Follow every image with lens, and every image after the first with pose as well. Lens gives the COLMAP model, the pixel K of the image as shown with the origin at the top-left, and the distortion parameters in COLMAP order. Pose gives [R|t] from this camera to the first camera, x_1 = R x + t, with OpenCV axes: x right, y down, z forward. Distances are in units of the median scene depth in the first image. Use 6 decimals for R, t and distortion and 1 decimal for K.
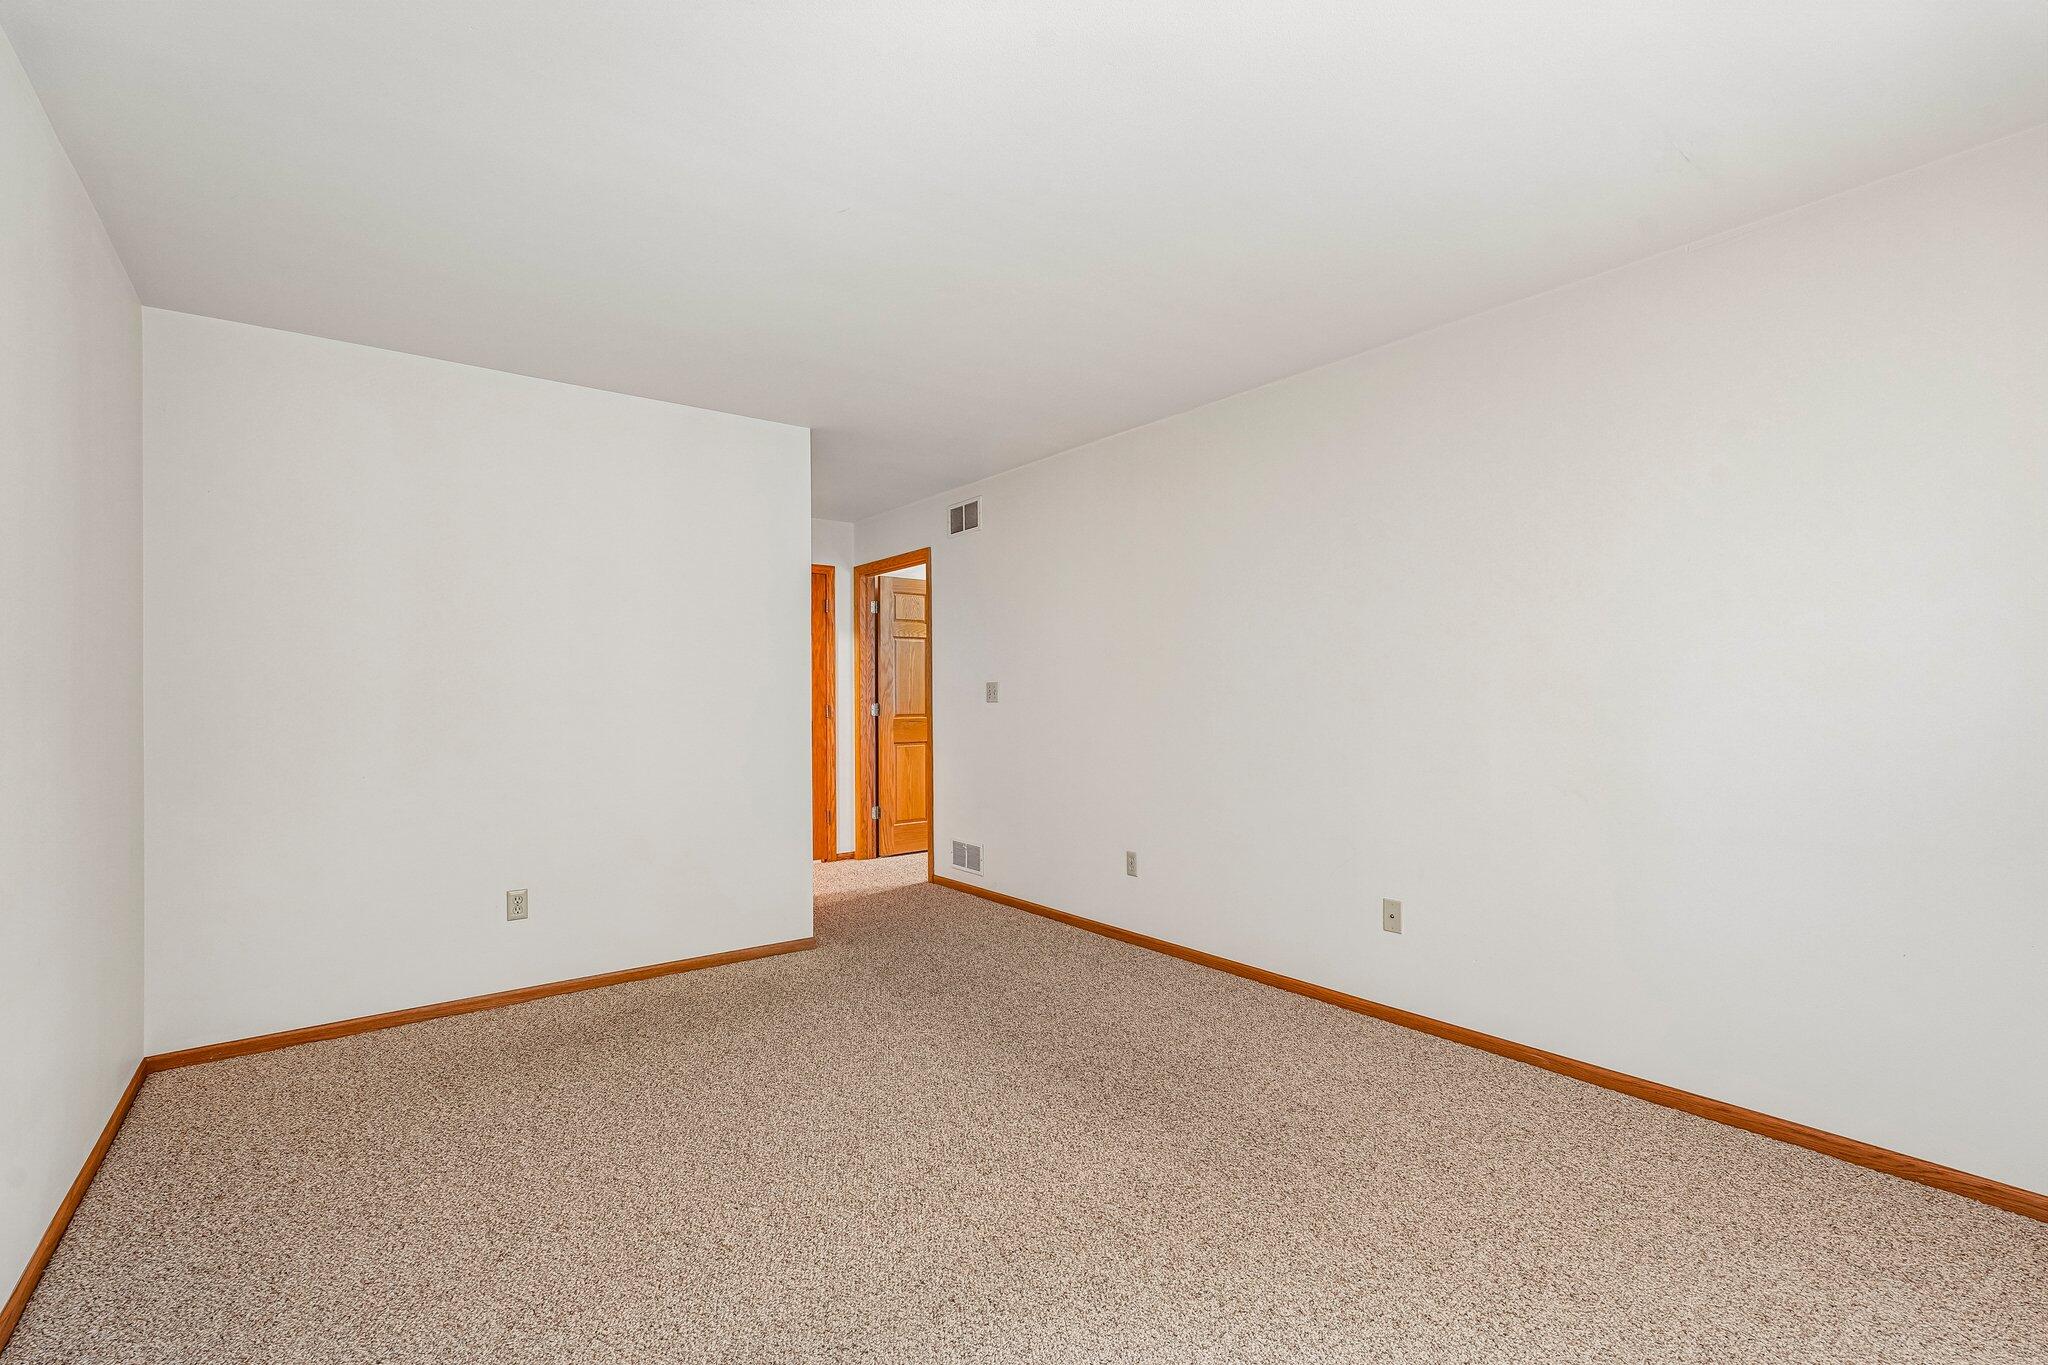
lens RADIAL K [[898.9, 0, 1027.6], [0, 898.9, 688.2], [0, 0, 1]] dist [0.001268, 0.000701]
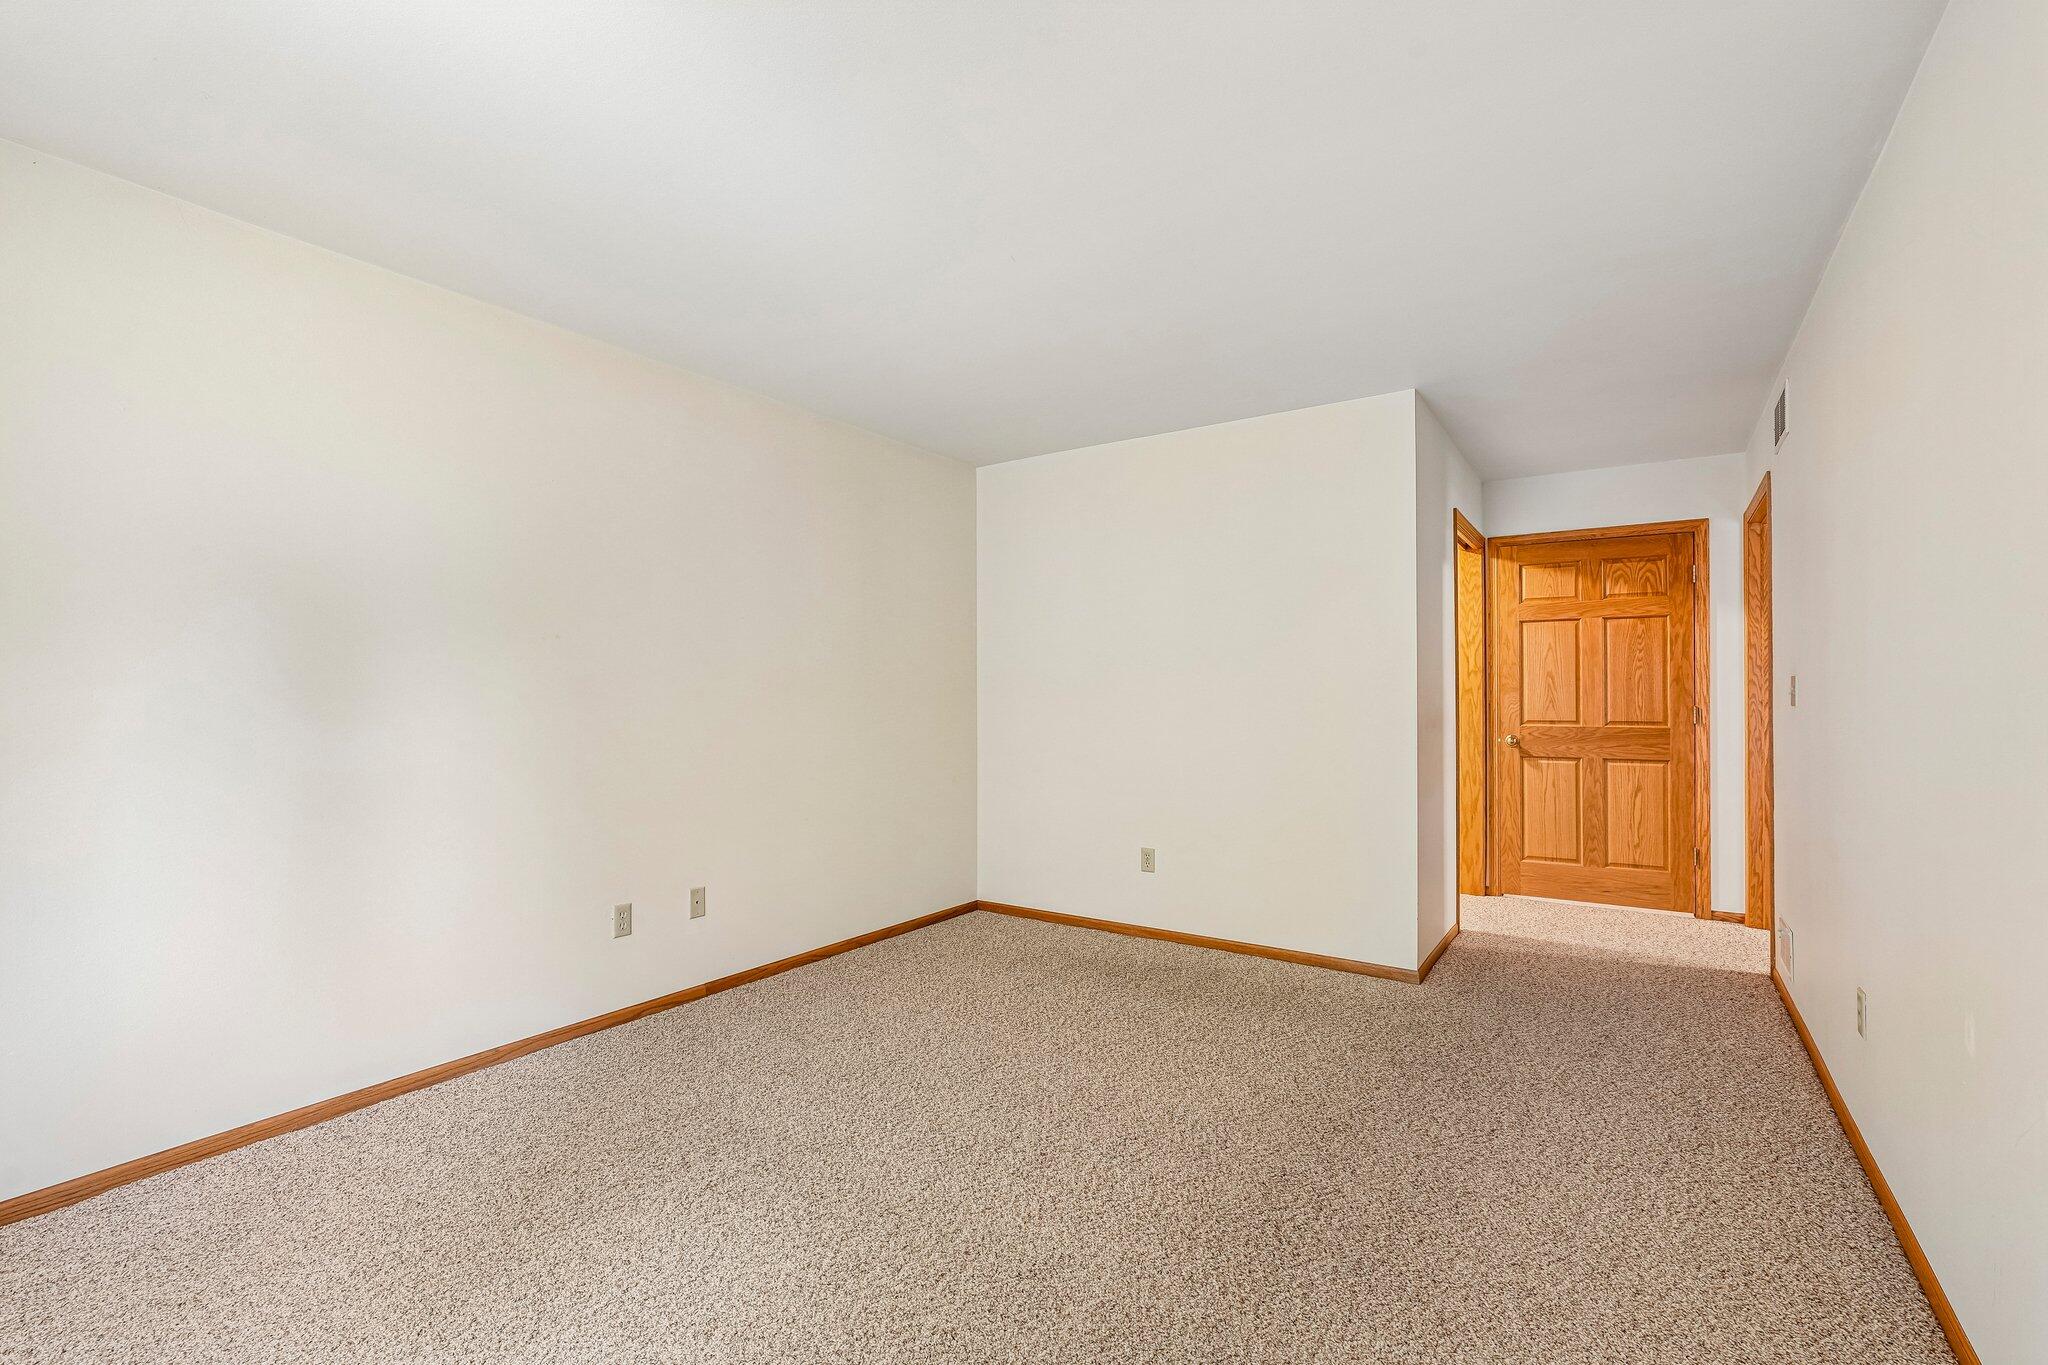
lens RADIAL K [[898.9, 0, 1027.6], [0, 898.9, 688.2], [0, 0, 1]] dist [0.001268, 0.000701]
pose [[0.312222, -0.002491, -0.950006, 0.472460], [0.006833, 0.999977, -0.000376, -0.000849], [0.949985, -0.006374, 0.312231, 0.365658]]
